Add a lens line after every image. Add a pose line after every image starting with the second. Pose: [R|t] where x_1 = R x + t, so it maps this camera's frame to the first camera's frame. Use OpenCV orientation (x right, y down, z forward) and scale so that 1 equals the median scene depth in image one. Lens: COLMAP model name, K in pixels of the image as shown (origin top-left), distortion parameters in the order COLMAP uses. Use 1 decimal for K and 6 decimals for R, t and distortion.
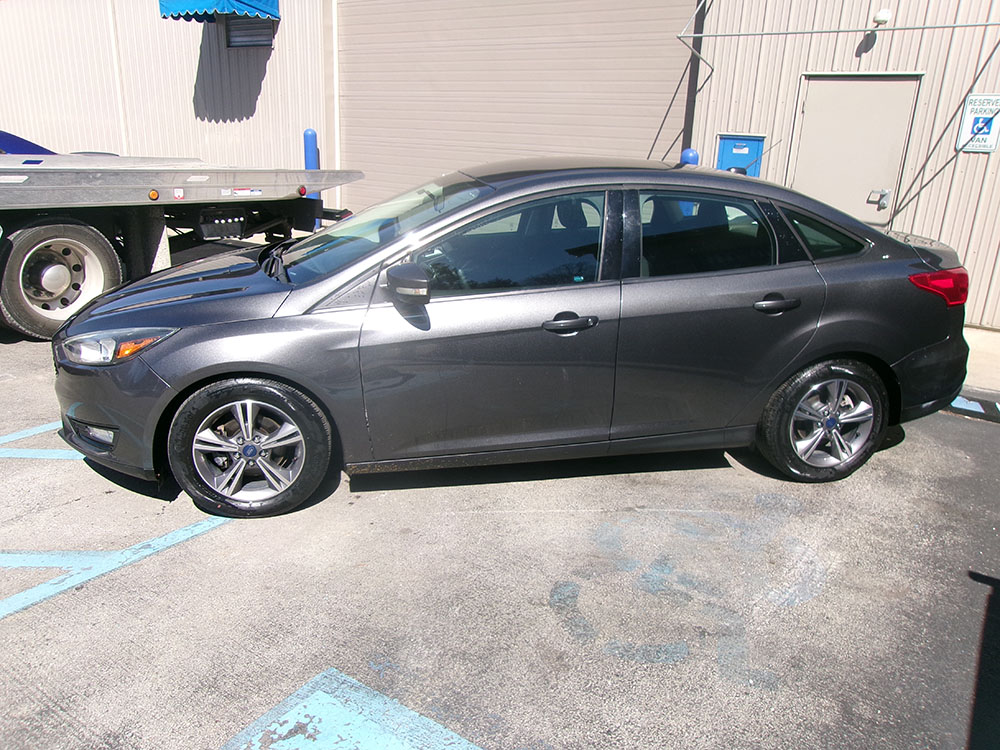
lens RADIAL K [[770.3, 0, 499.3], [0, 770.3, 380.9], [0, 0, 1]] dist [-0.024184, 0.047747]
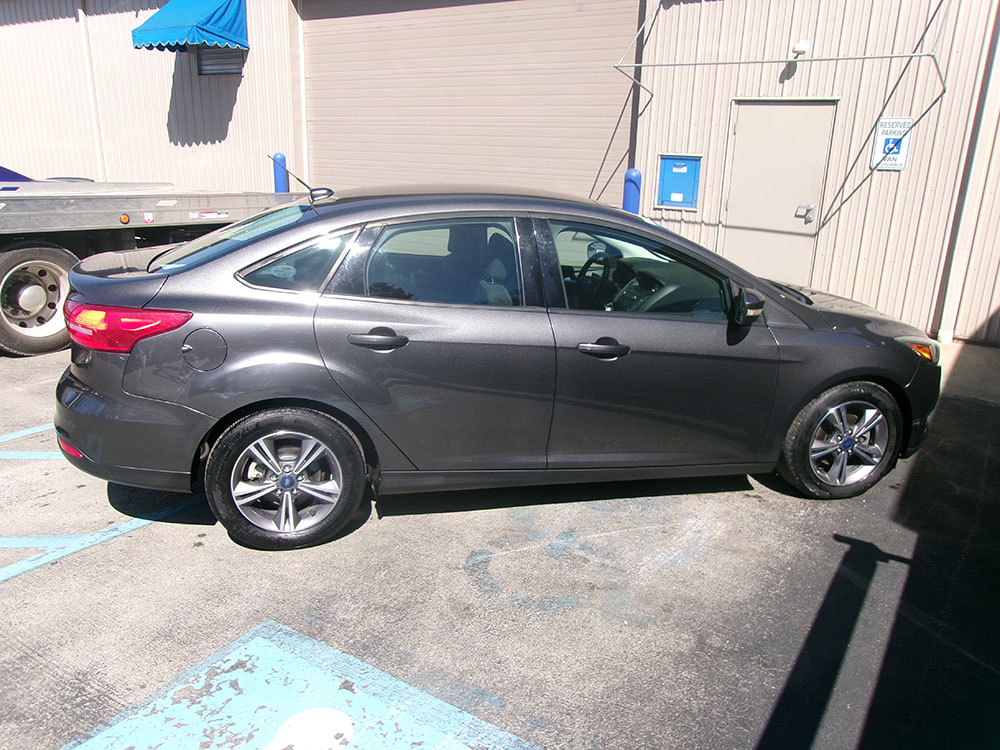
lens RADIAL K [[770.3, 0, 500.2], [0, 770.3, 380.1], [0, 0, 1]] dist [-0.024184, 0.047747]
pose [[0.999582, -0.018108, 0.022552, 0.041247], [0.018601, 0.999588, -0.021854, 0.014070], [-0.022147, 0.022264, 0.999507, -0.070154]]
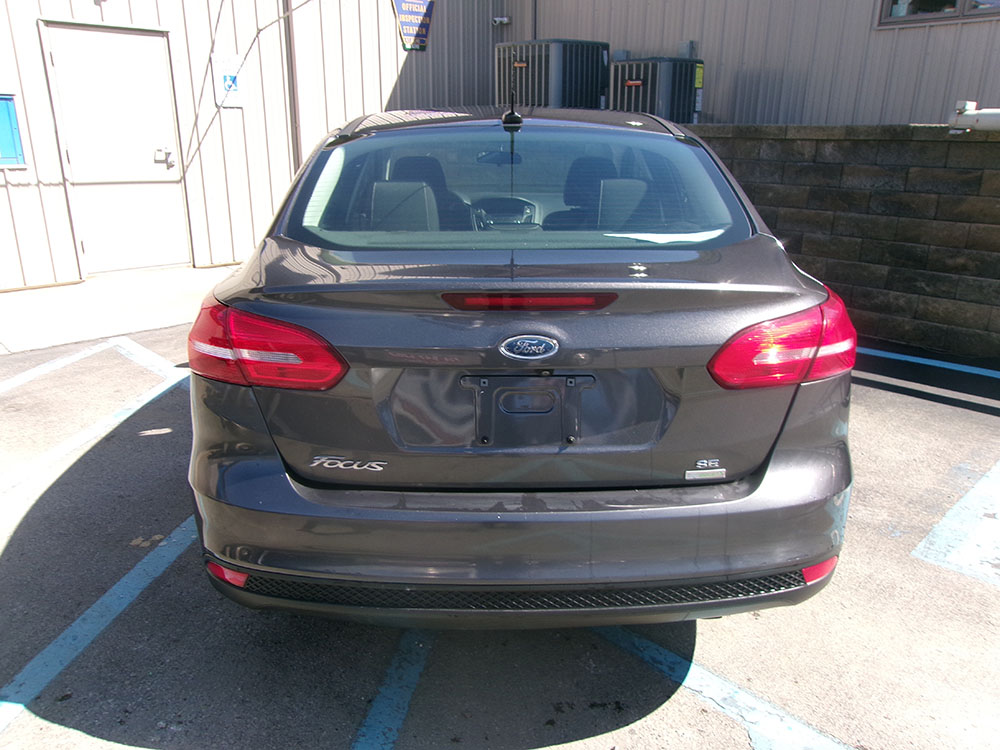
lens RADIAL K [[770.3, 0, 495.0], [0, 770.3, 373.0], [0, 0, 1]] dist [-0.024184, 0.047747]
pose [[0.199472, -0.337635, 0.919899, -0.465977], [0.310987, 0.912046, 0.267318, -0.129241], [-0.929246, 0.232754, 0.286928, 0.429973]]
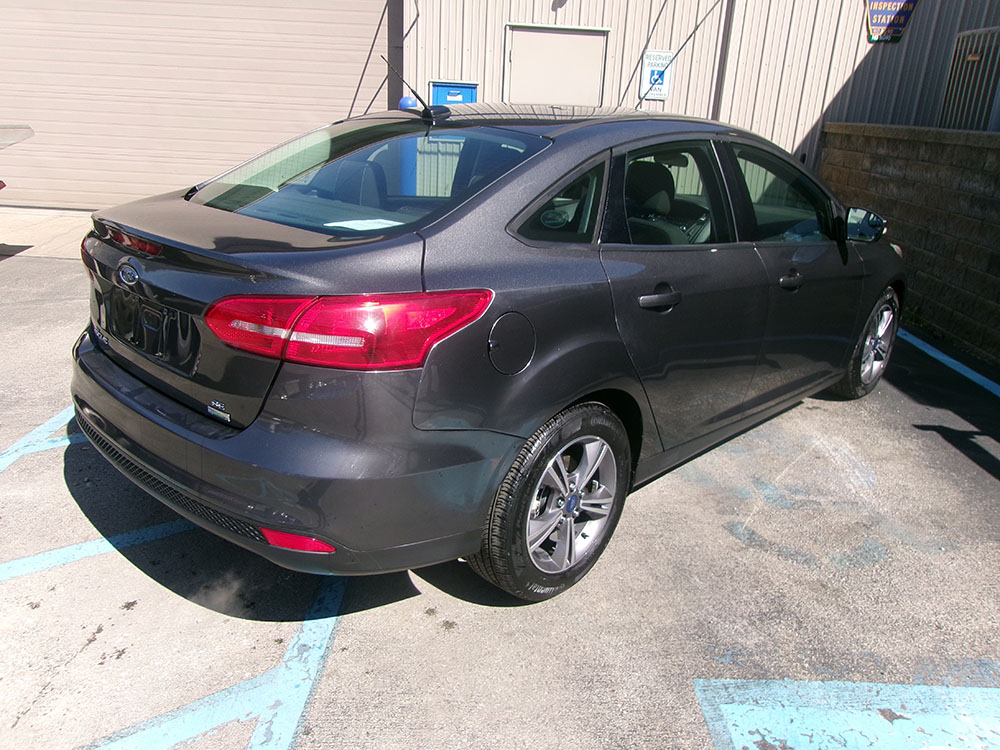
lens RADIAL K [[770.3, 0, 498.8], [0, 770.3, 373.1], [0, 0, 1]] dist [-0.024184, 0.047747]
pose [[0.827581, -0.188740, 0.528666, -0.295401], [0.162415, 0.982008, 0.096343, -0.036328], [-0.537338, 0.006132, 0.843345, 0.133114]]
